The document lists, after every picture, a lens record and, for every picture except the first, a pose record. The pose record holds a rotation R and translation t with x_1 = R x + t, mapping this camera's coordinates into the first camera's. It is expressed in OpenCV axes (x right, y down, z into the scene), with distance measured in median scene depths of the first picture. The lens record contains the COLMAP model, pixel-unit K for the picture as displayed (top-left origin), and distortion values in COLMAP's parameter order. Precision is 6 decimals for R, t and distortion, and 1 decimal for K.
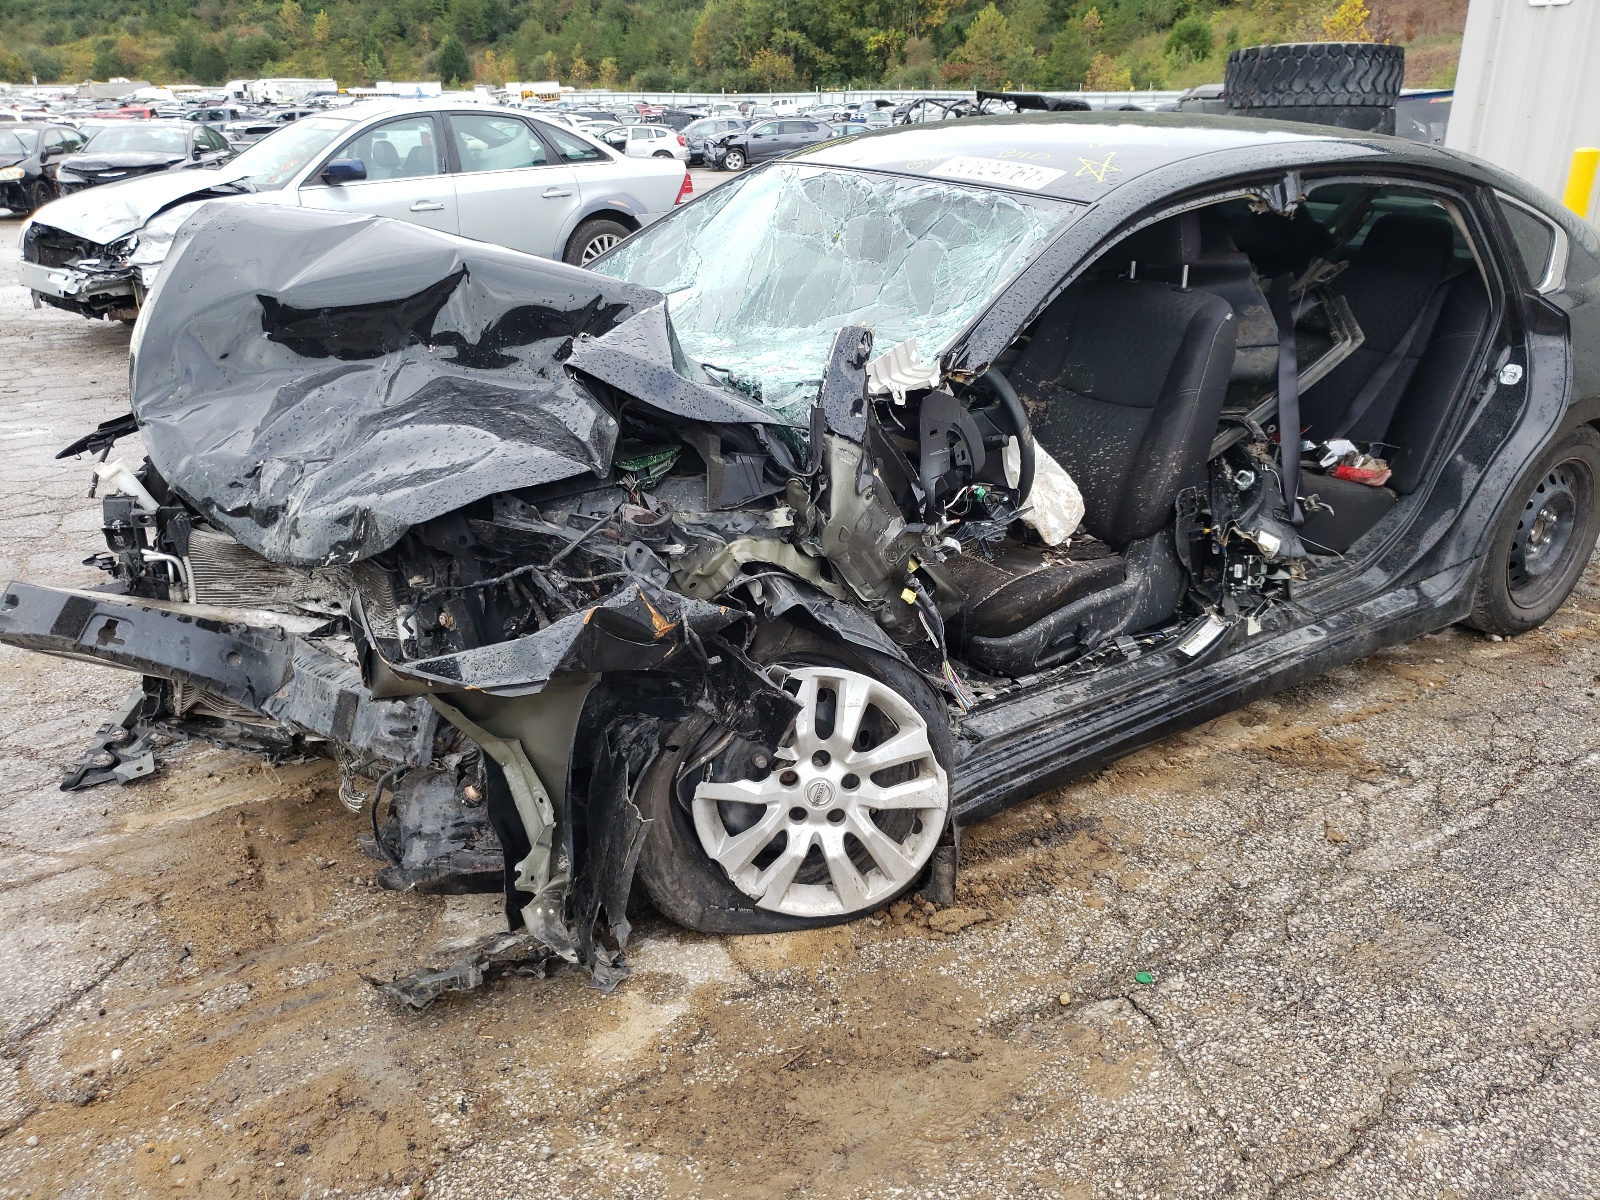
lens RADIAL K [[1199.9, 0, 814.3], [0, 1199.9, 477.9], [0, 0, 1]] dist [0.029207, -0.022782]
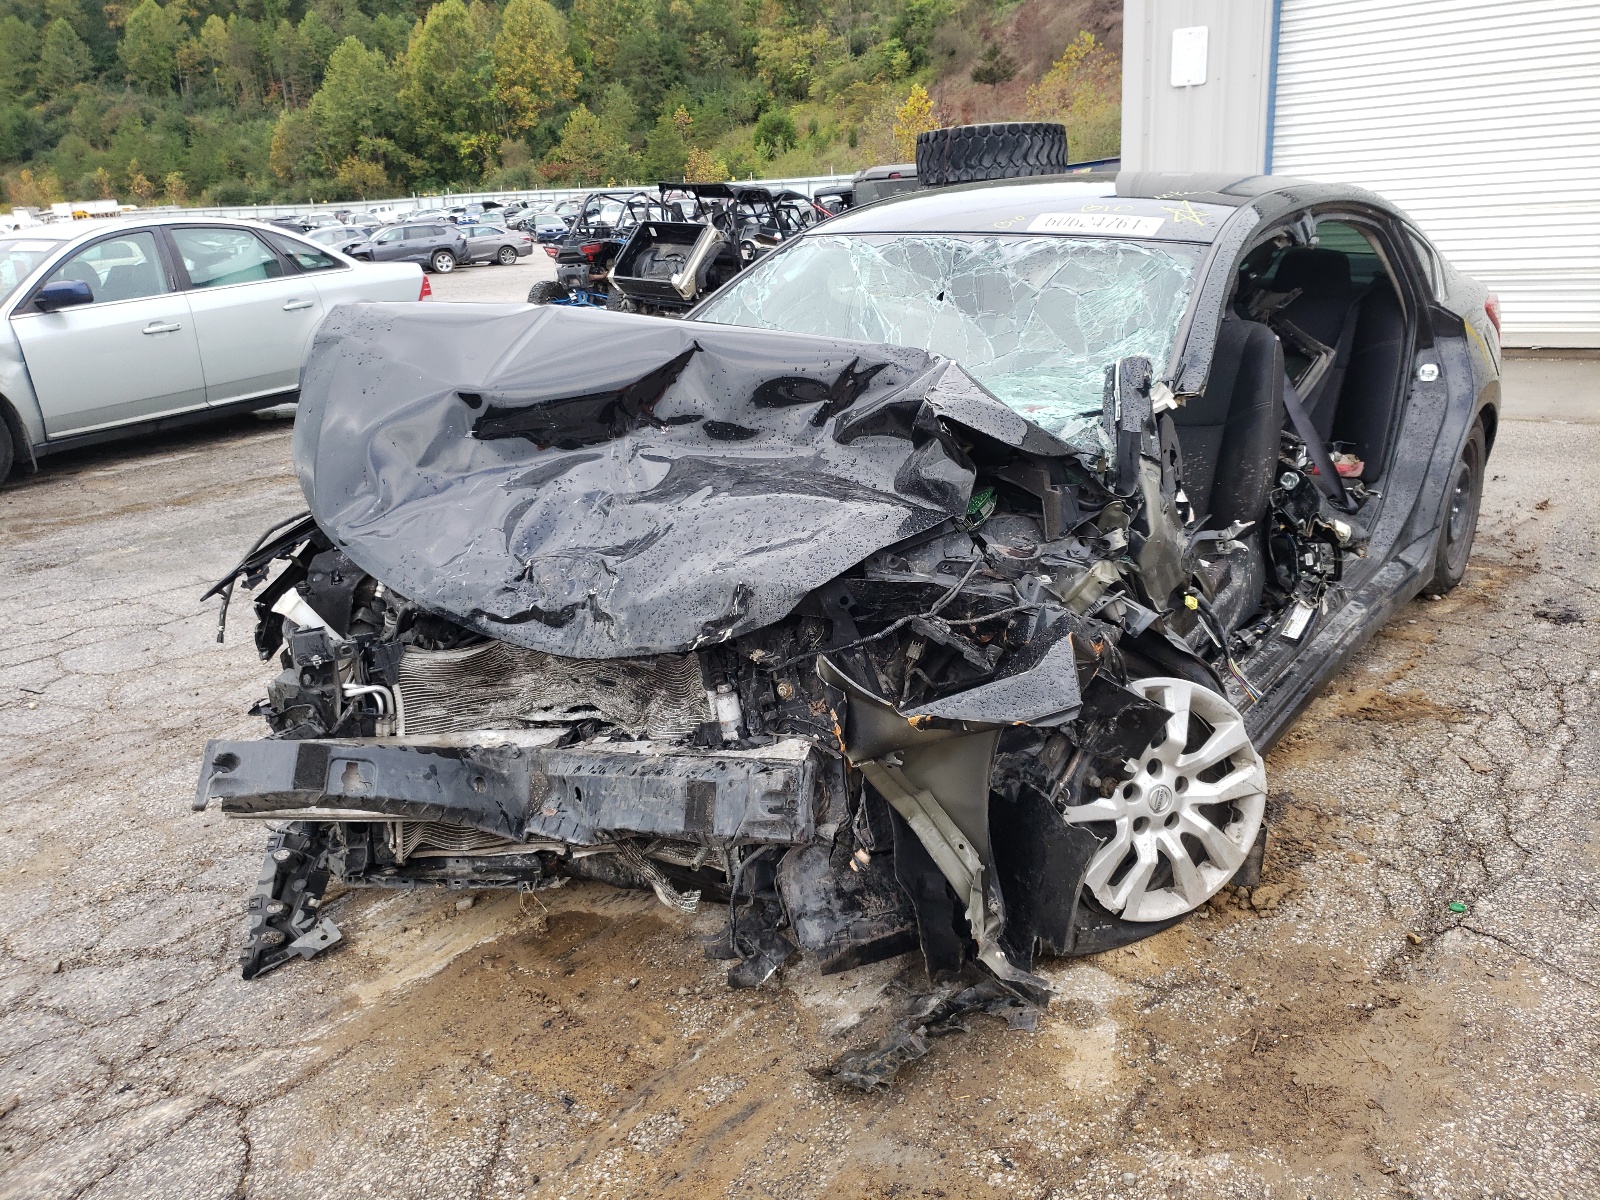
lens RADIAL K [[1199.9, 0, 766.2], [0, 1199.9, 474.8], [0, 0, 1]] dist [0.029207, -0.022782]
pose [[0.959073, -0.111484, 0.260291, -0.472563], [0.131126, 0.989591, -0.059301, -0.001107], [-0.250970, 0.091005, 0.963708, 0.034983]]
